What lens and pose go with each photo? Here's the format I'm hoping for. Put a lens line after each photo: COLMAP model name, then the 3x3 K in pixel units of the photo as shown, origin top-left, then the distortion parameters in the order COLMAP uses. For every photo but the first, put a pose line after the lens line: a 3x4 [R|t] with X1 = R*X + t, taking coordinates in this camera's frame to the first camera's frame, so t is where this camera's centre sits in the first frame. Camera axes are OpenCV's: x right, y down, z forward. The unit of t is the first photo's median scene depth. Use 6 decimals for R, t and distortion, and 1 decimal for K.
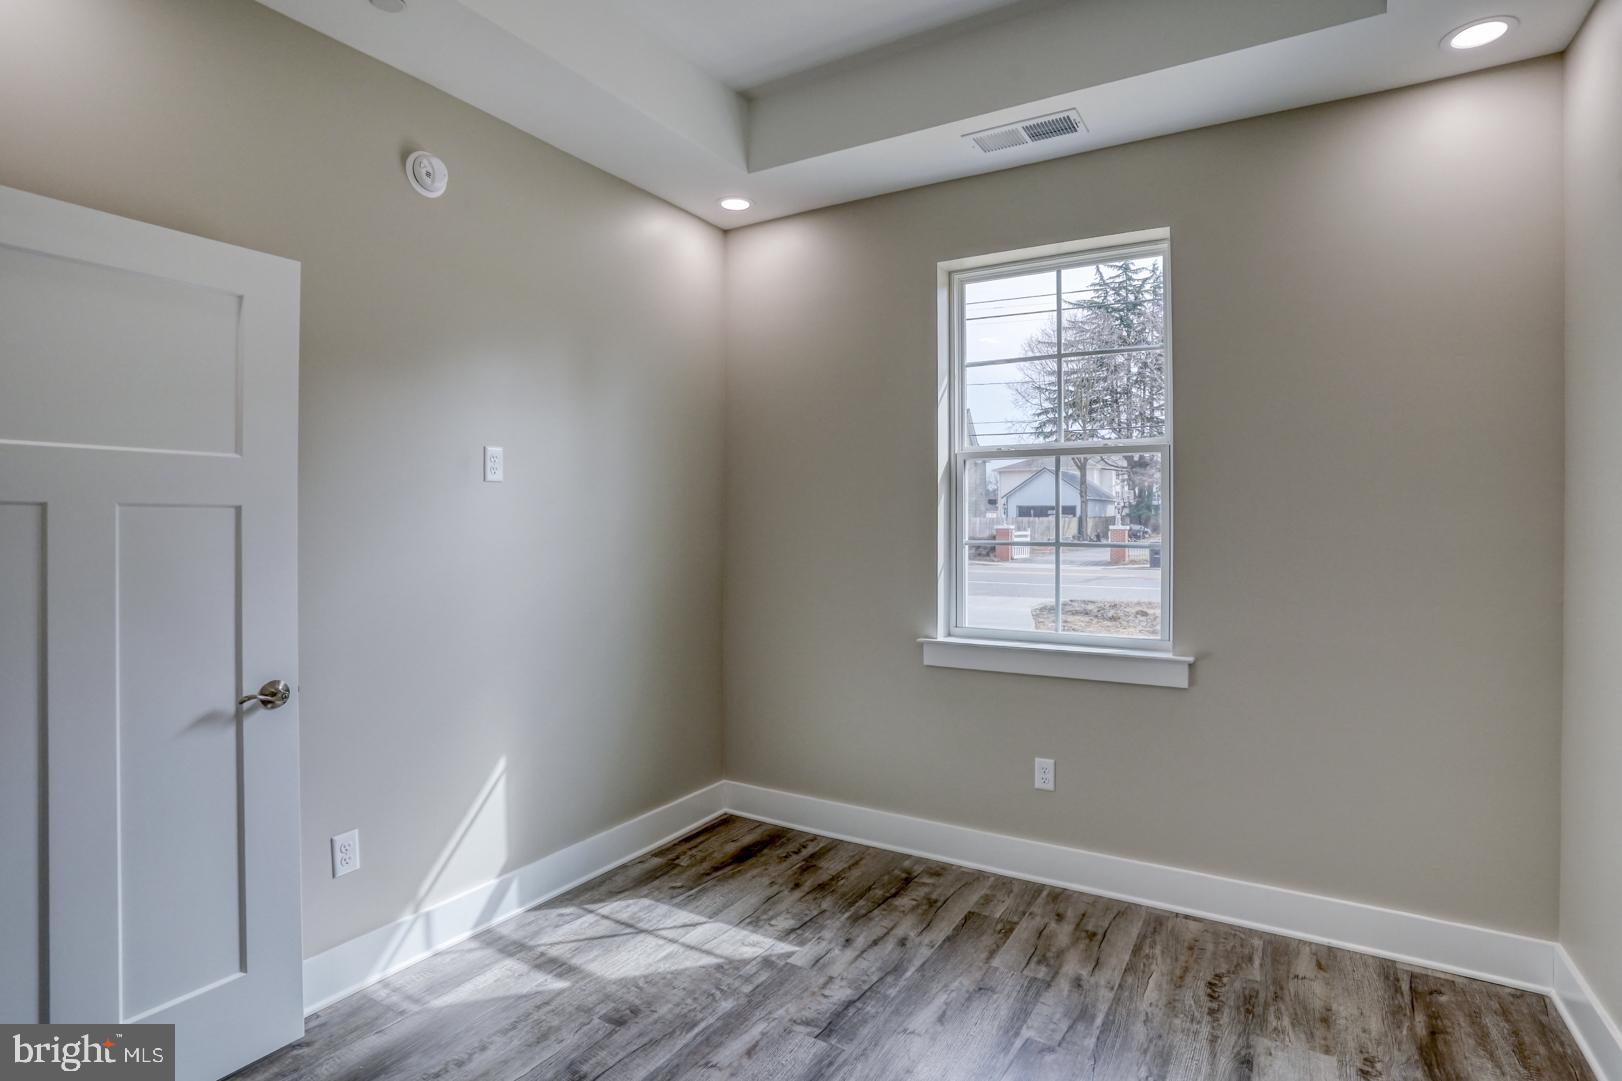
lens RADIAL K [[837.1, 0, 786.2], [0, 837.1, 519.7], [0, 0, 1]] dist [-0.079818, 0.034125]
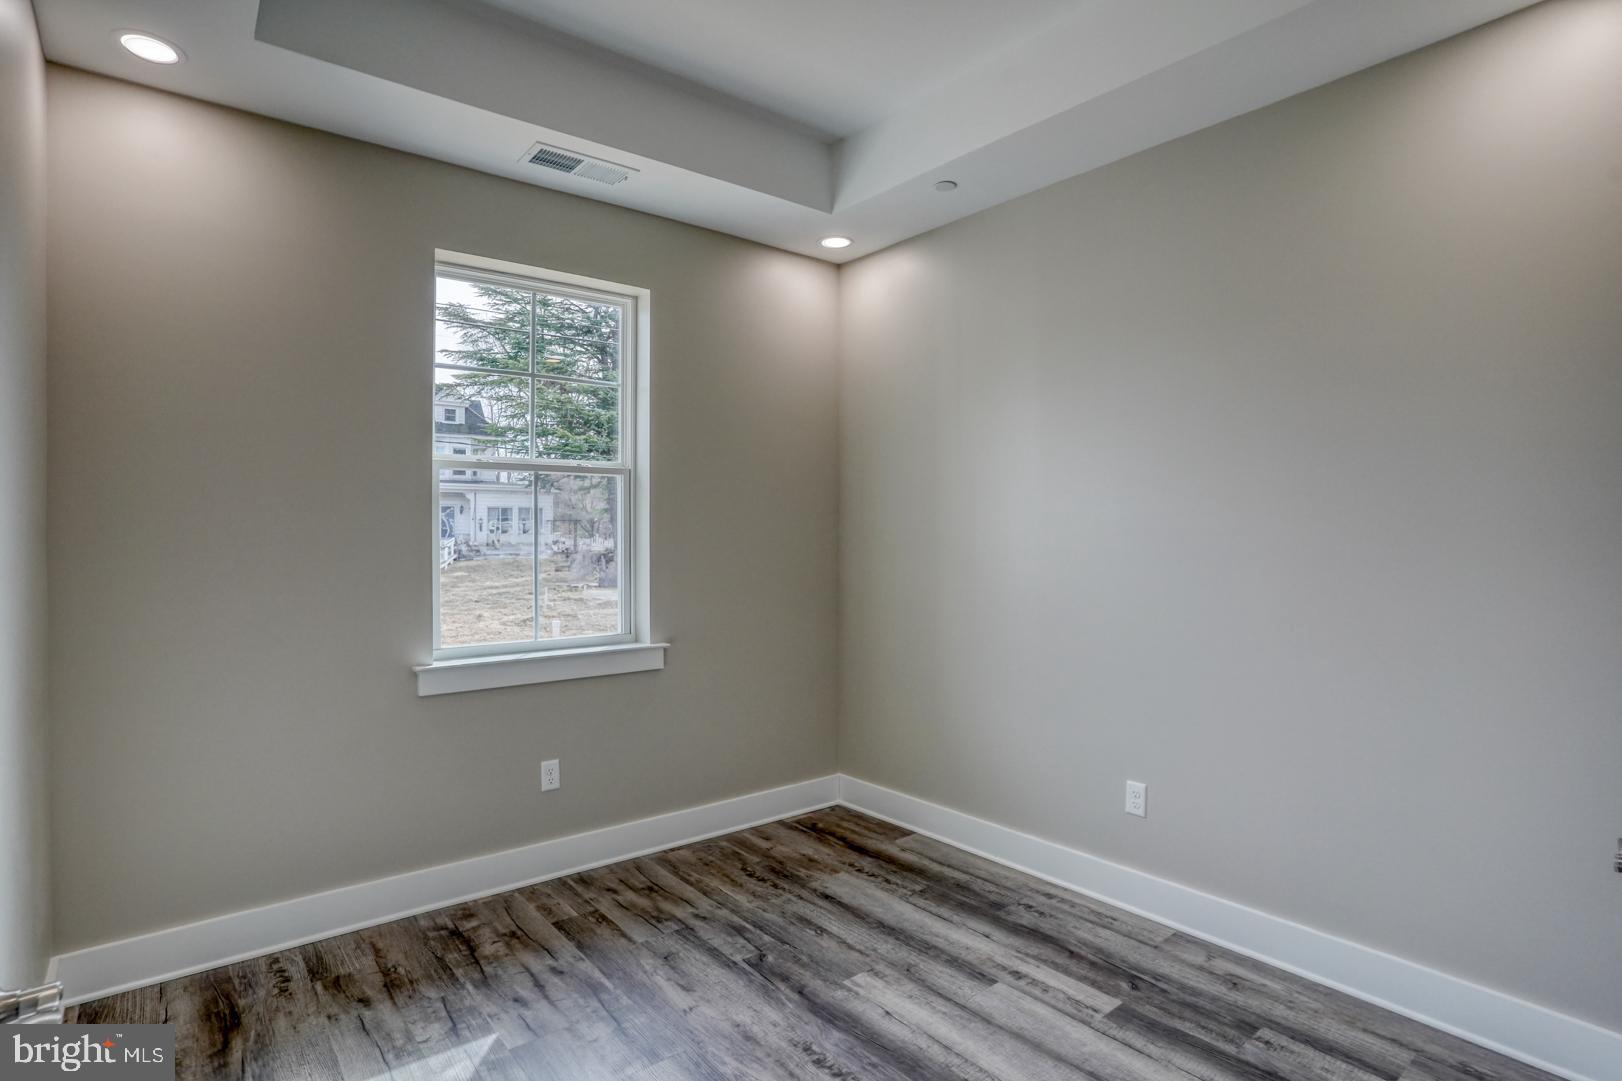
lens RADIAL K [[816.1, 0, 826.1], [0, 816.1, 534.8], [0, 0, 1]] dist [-0.072631, 0.030376]
pose [[0.316432, -0.004923, 0.948602, -0.624035], [0.000299, 0.999987, 0.005090, -0.002202], [-0.948615, -0.001327, 0.316429, 0.394043]]
